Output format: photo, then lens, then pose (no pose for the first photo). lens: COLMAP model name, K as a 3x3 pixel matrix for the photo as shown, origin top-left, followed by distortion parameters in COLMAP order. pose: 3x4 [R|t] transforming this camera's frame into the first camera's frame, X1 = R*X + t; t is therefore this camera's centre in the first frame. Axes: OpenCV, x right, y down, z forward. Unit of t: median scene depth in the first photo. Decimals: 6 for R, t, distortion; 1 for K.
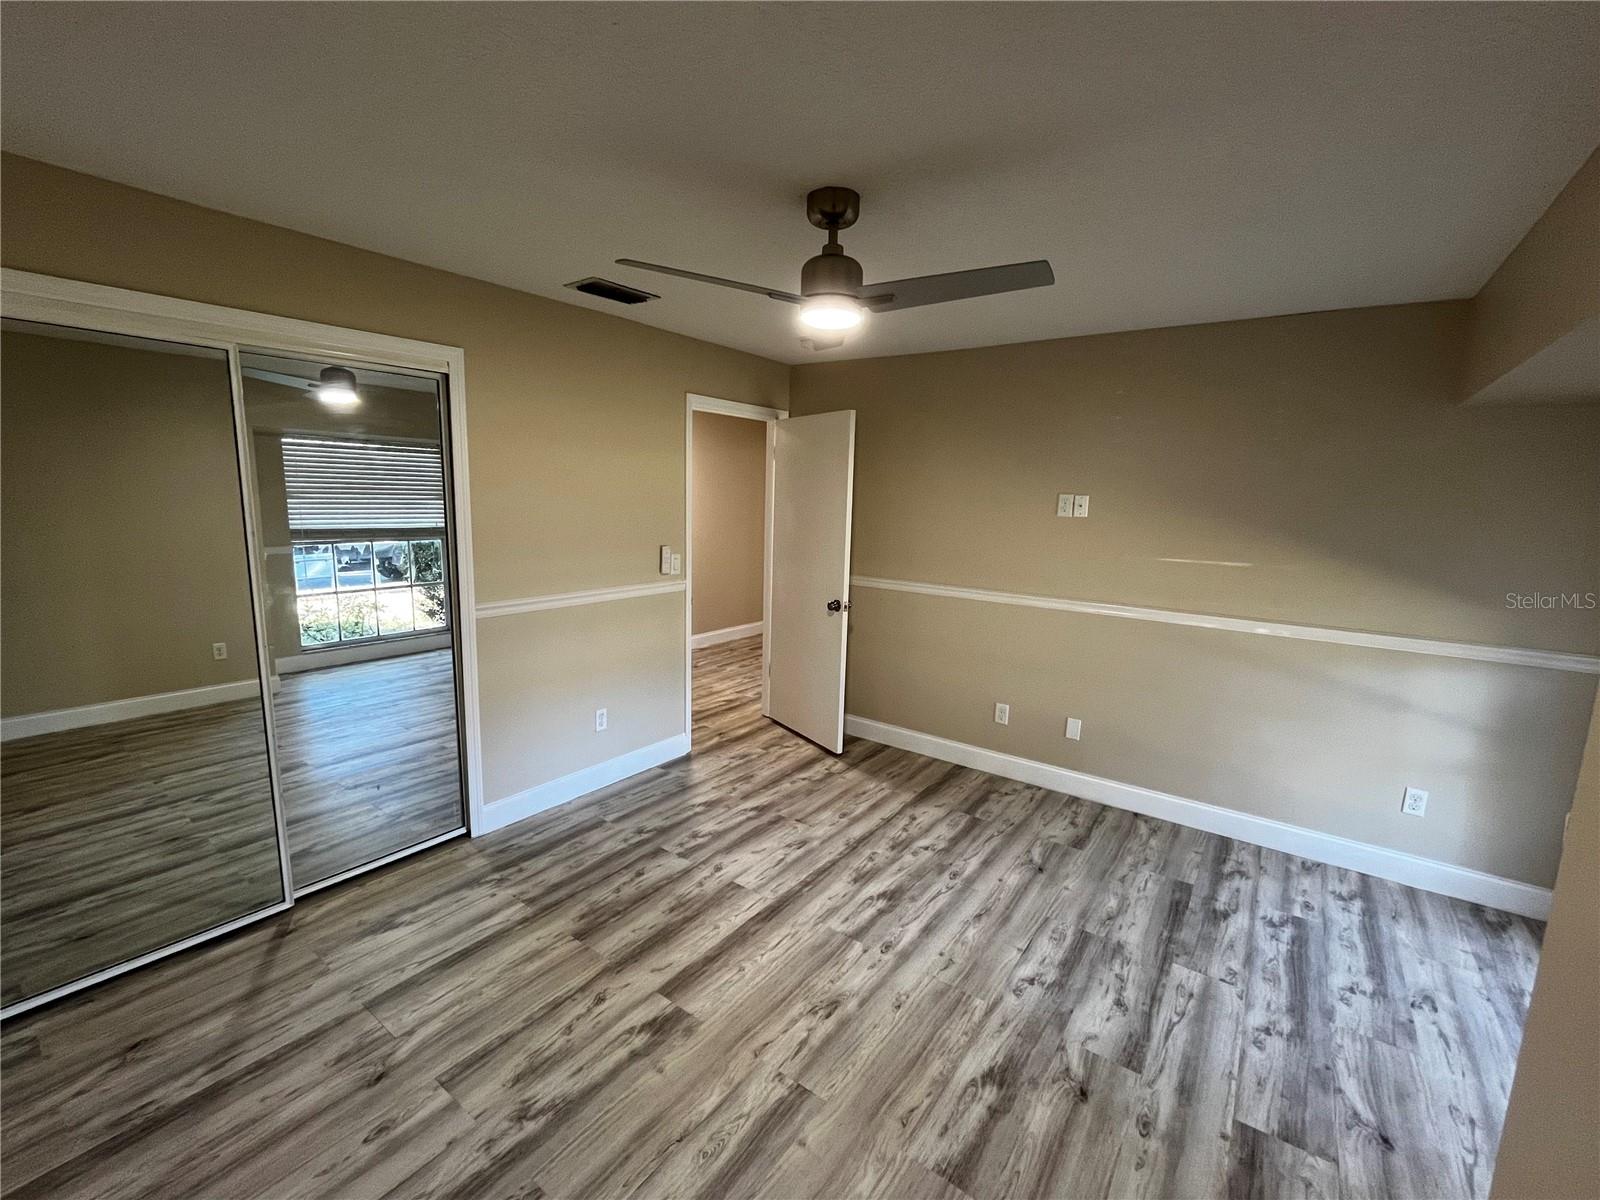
lens RADIAL K [[662.6, 0, 793.0], [0, 662.6, 599.3], [0, 0, 1]] dist [-0.000856, -0.000013]
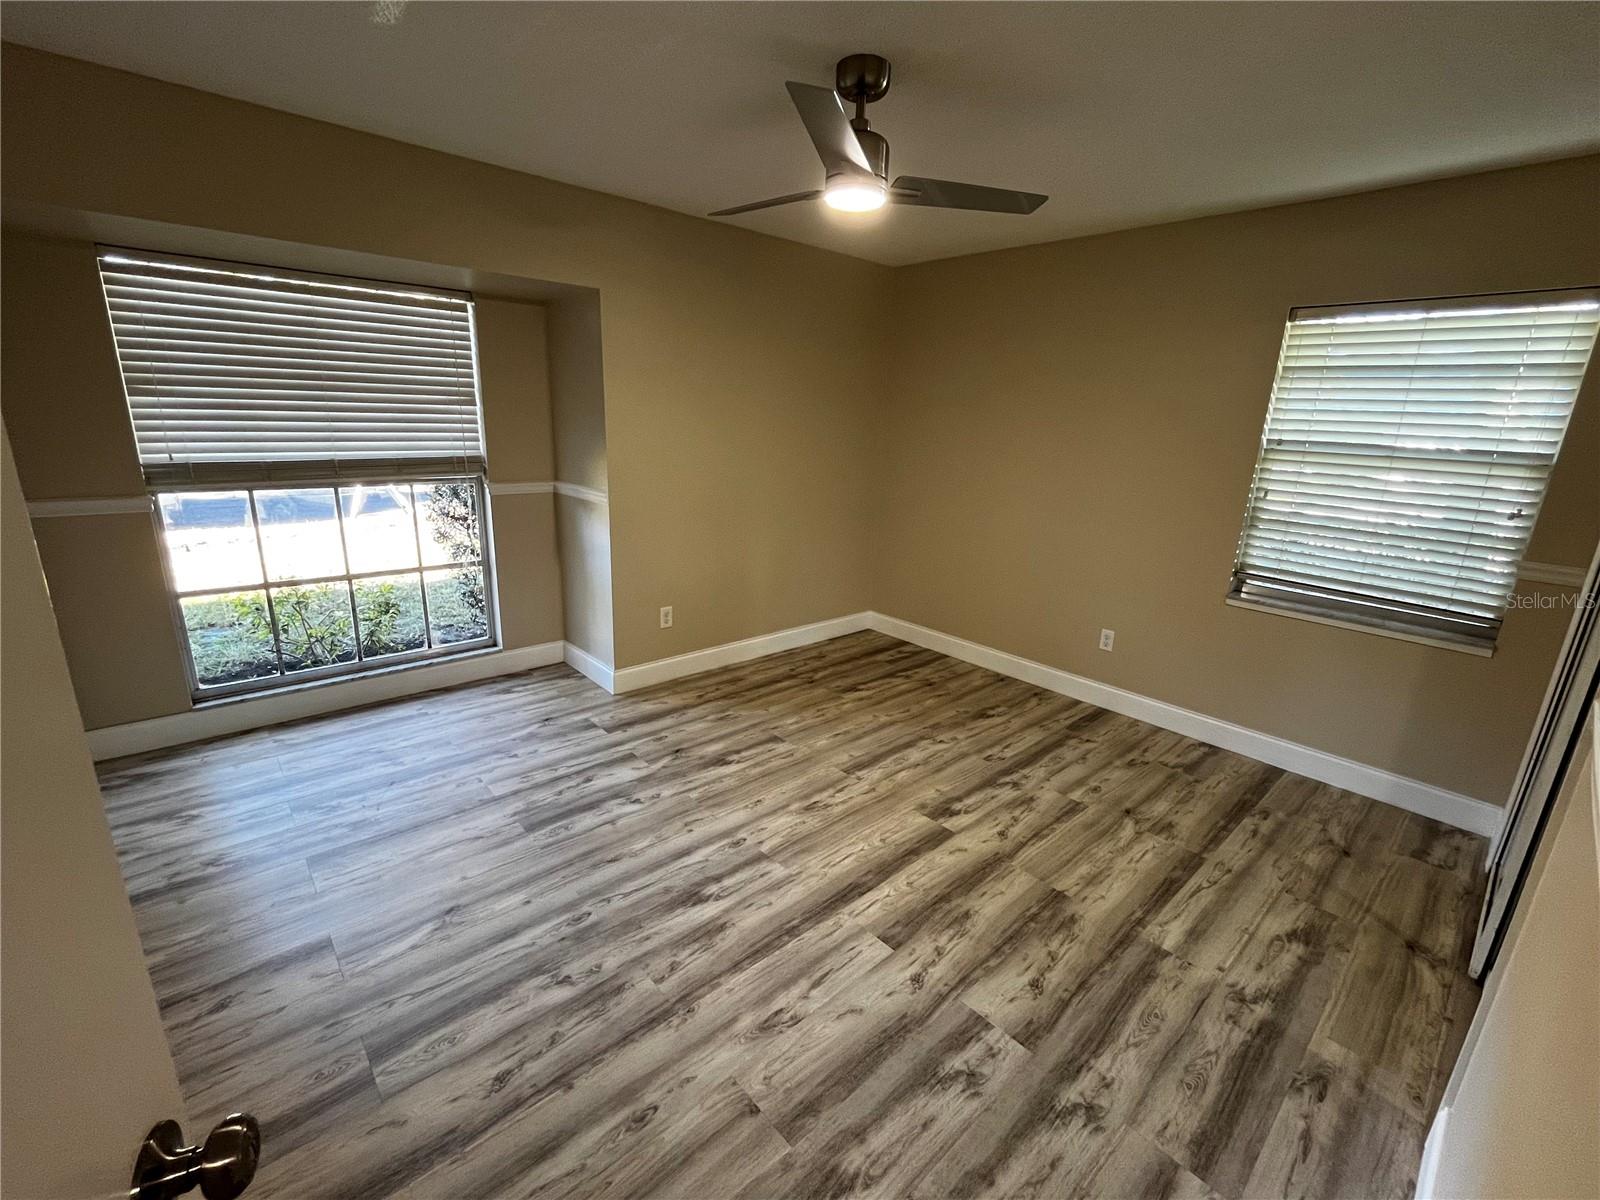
lens RADIAL K [[697.0, 0, 802.9], [0, 697.0, 606.0], [0, 0, 1]] dist [0.005615, 0.000245]
pose [[-0.978814, -0.116183, 0.168595, -0.091038], [-0.035516, 0.907278, 0.419029, -0.244817], [-0.201646, 0.404164, -0.892183, 1.764971]]
